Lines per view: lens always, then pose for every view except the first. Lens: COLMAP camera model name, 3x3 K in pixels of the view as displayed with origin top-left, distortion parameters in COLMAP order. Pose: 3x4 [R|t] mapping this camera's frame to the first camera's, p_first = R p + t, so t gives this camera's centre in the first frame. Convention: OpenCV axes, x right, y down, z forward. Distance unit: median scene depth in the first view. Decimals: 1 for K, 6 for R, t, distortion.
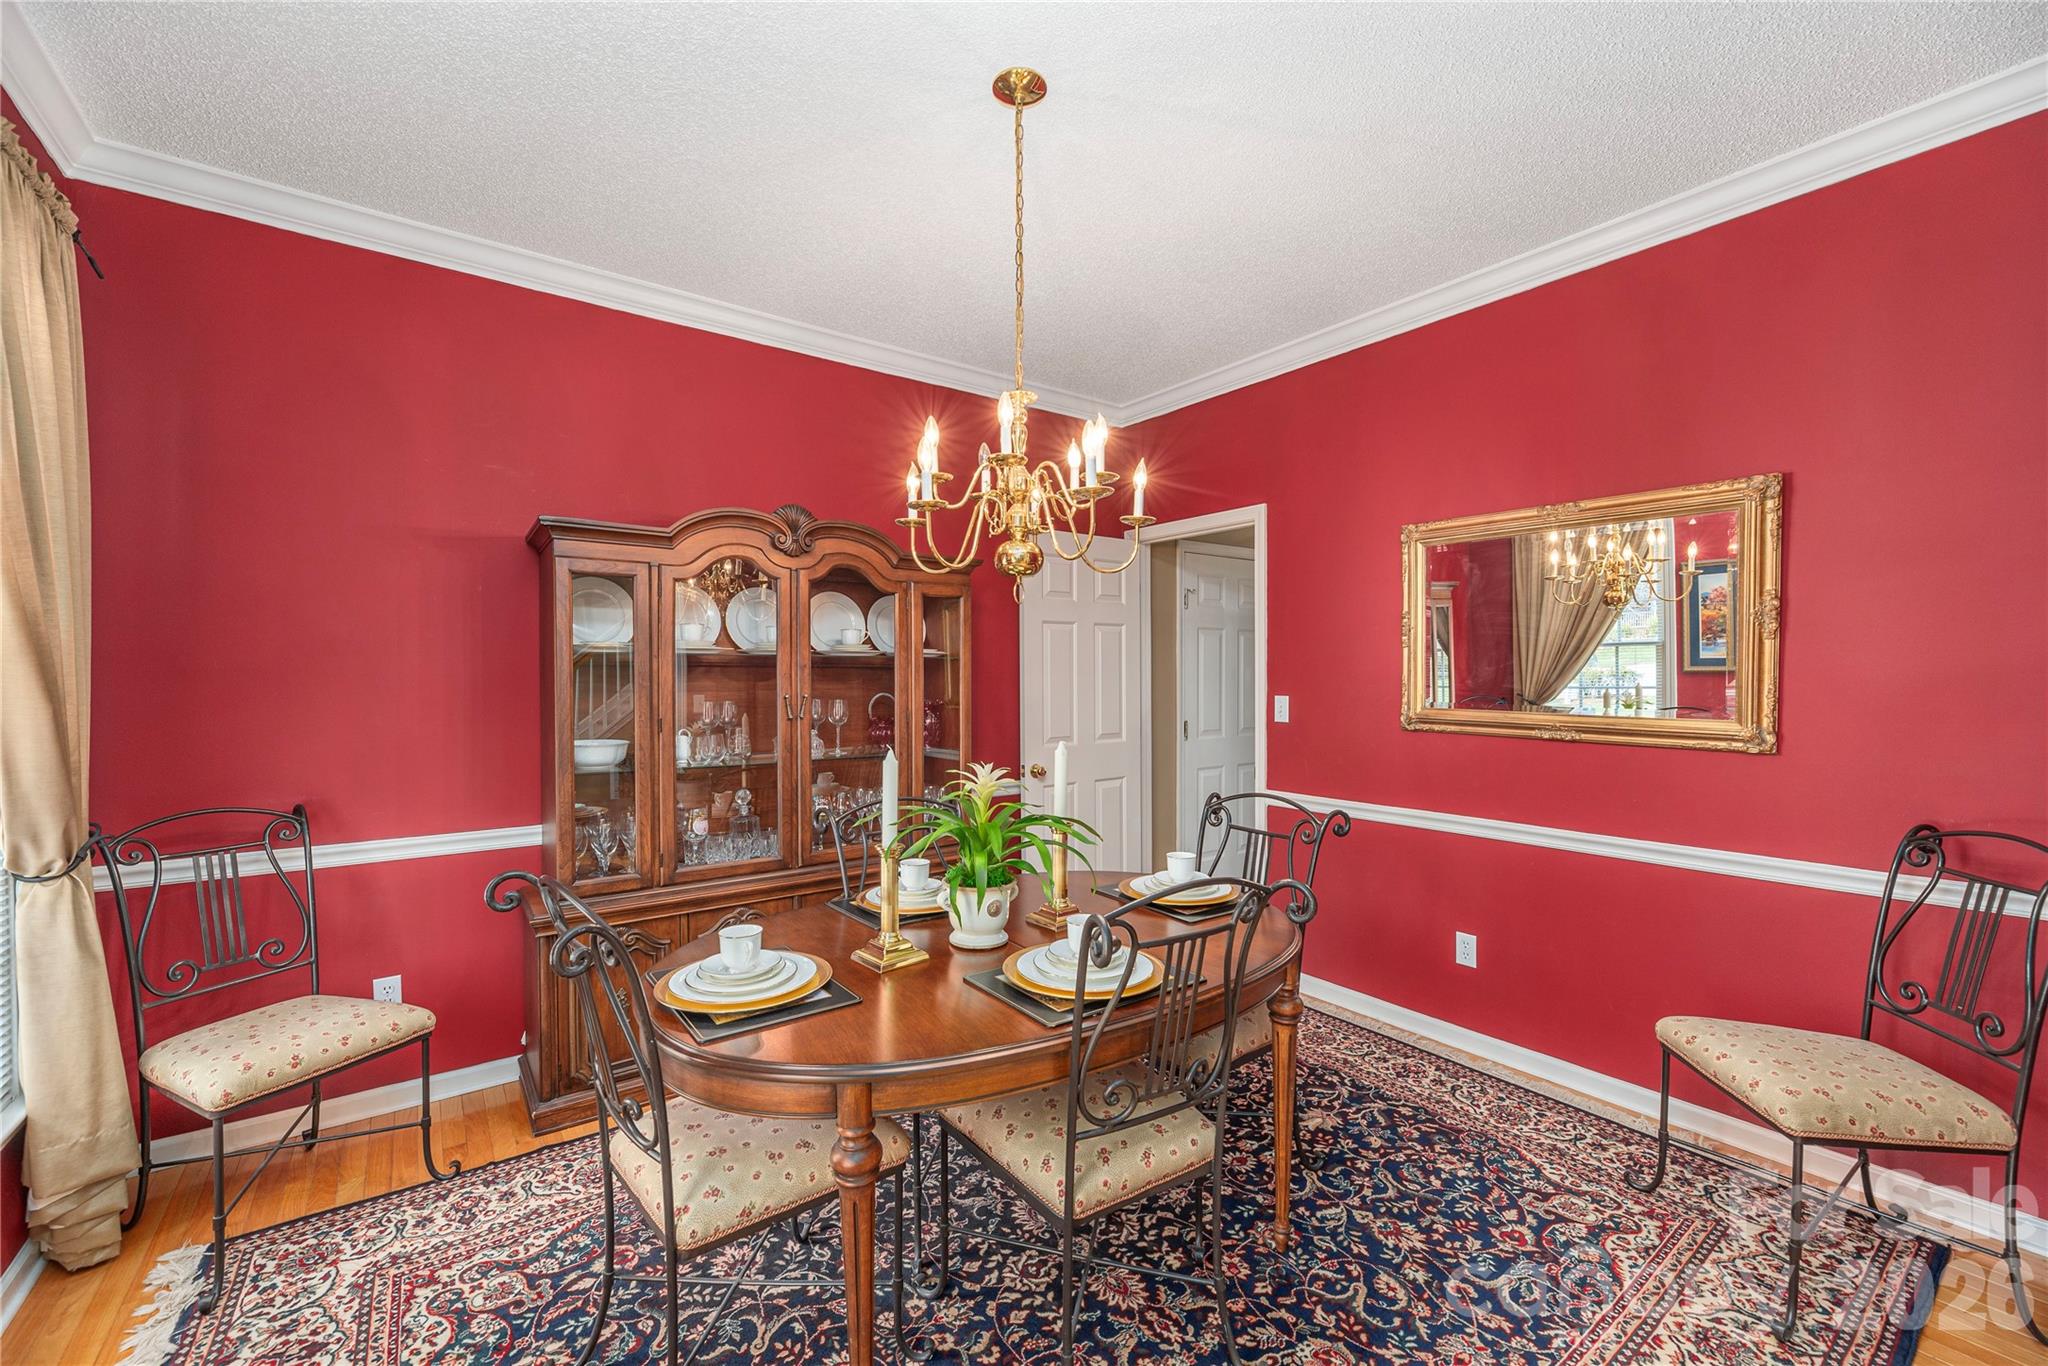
lens RADIAL K [[842.7, 0, 1025.1], [0, 842.7, 674.7], [0, 0, 1]] dist [-0.000268, 0.000909]
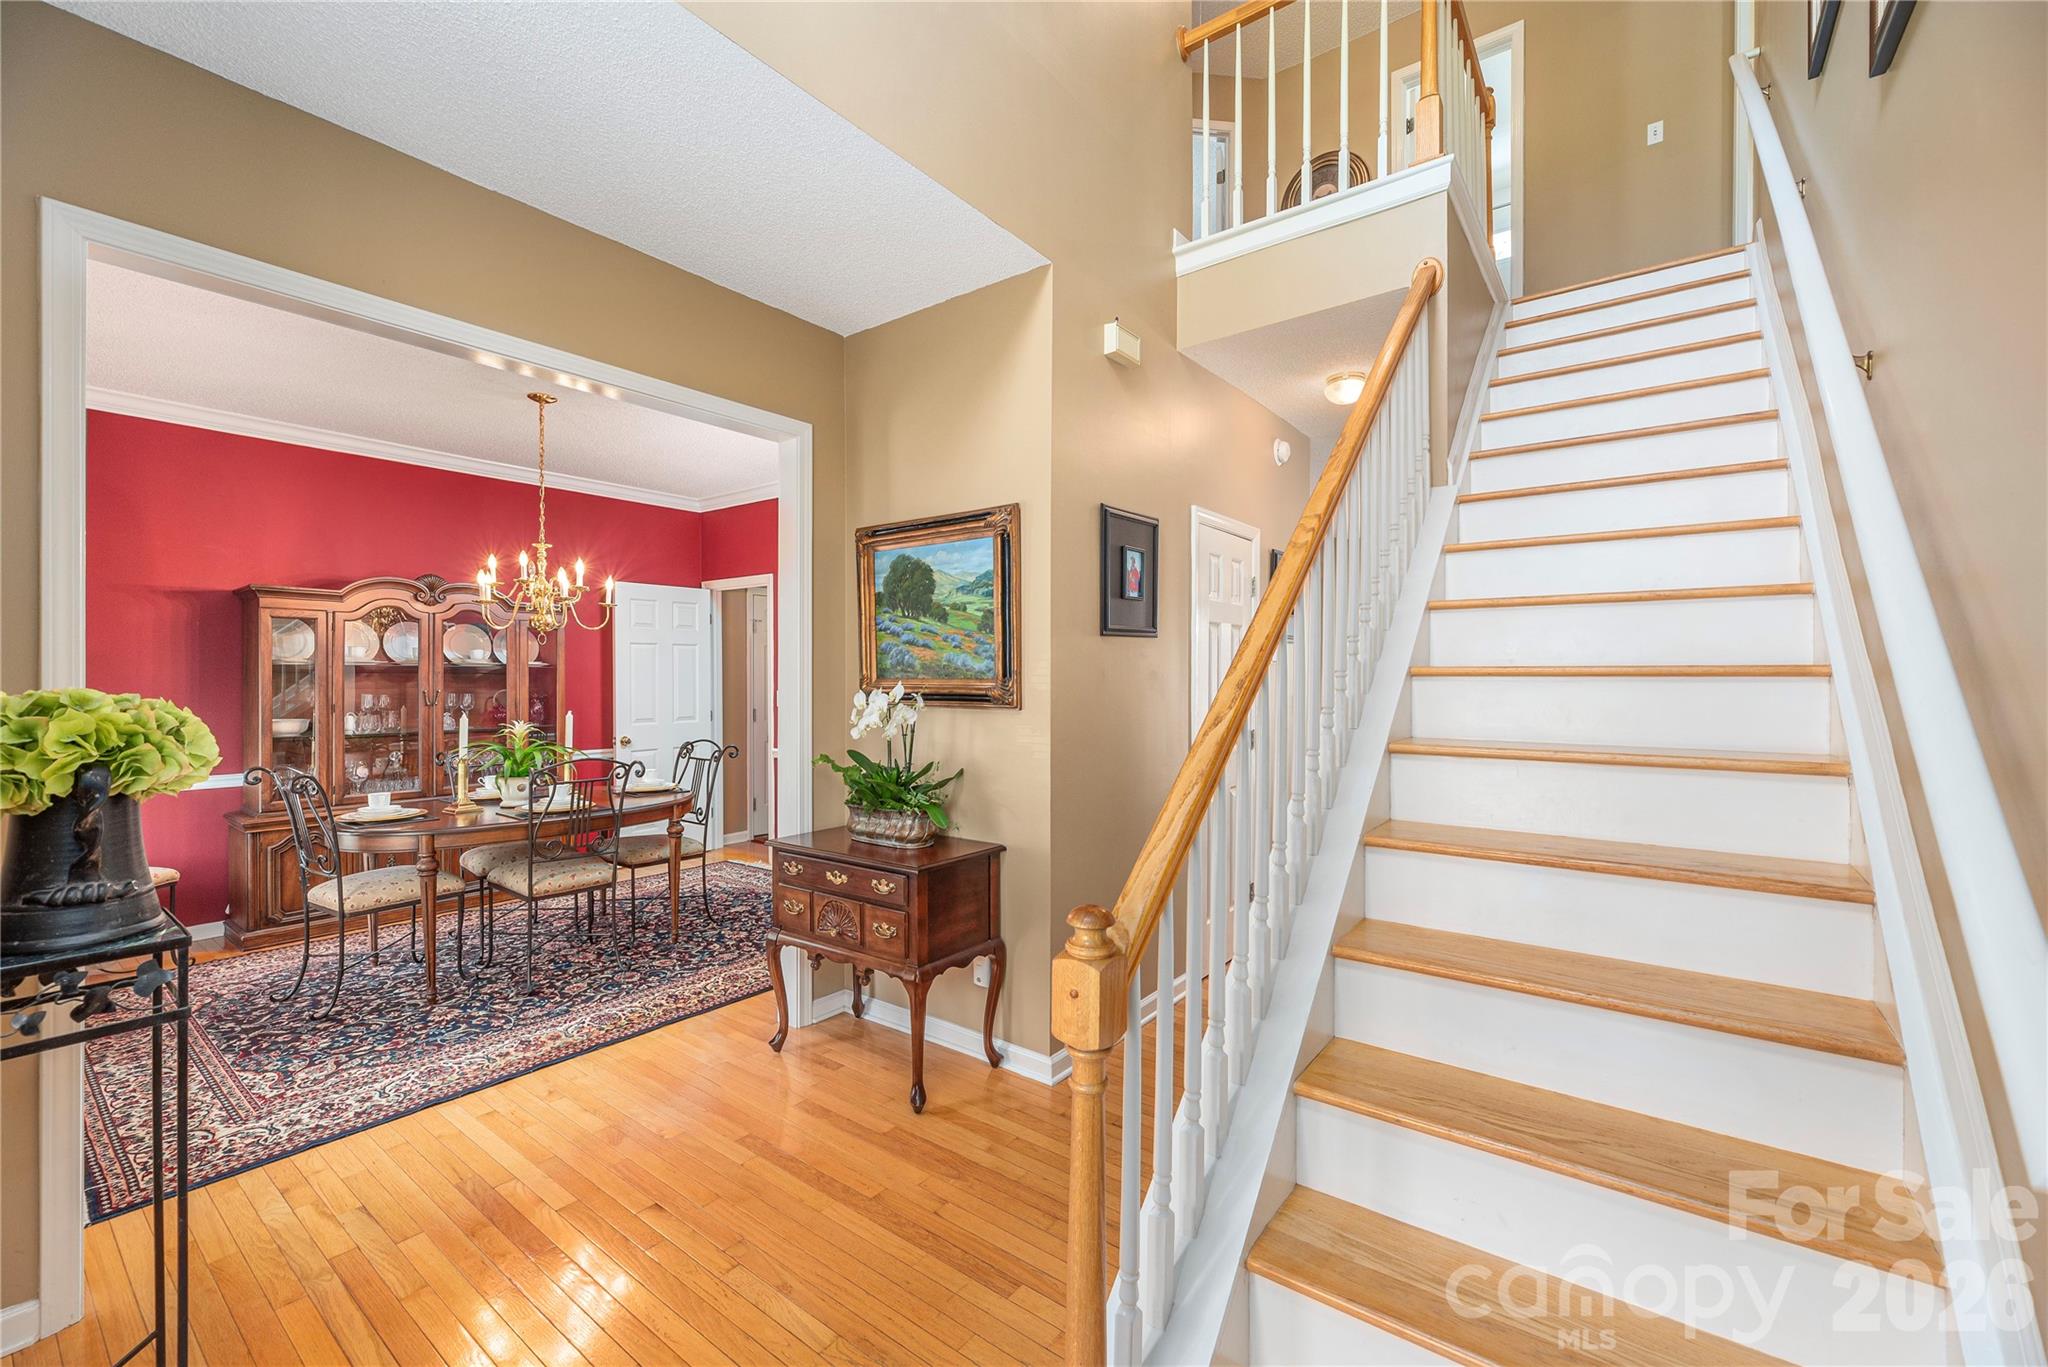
lens RADIAL K [[842.7, 0, 1022.0], [0, 842.7, 671.2], [0, 0, 1]] dist [-0.000268, 0.000909]
pose [[0.959970, 0.003218, 0.280085, 0.381473], [-0.000681, 0.999958, -0.009155, 0.001925], [-0.280102, 0.008598, 0.959932, -0.921017]]
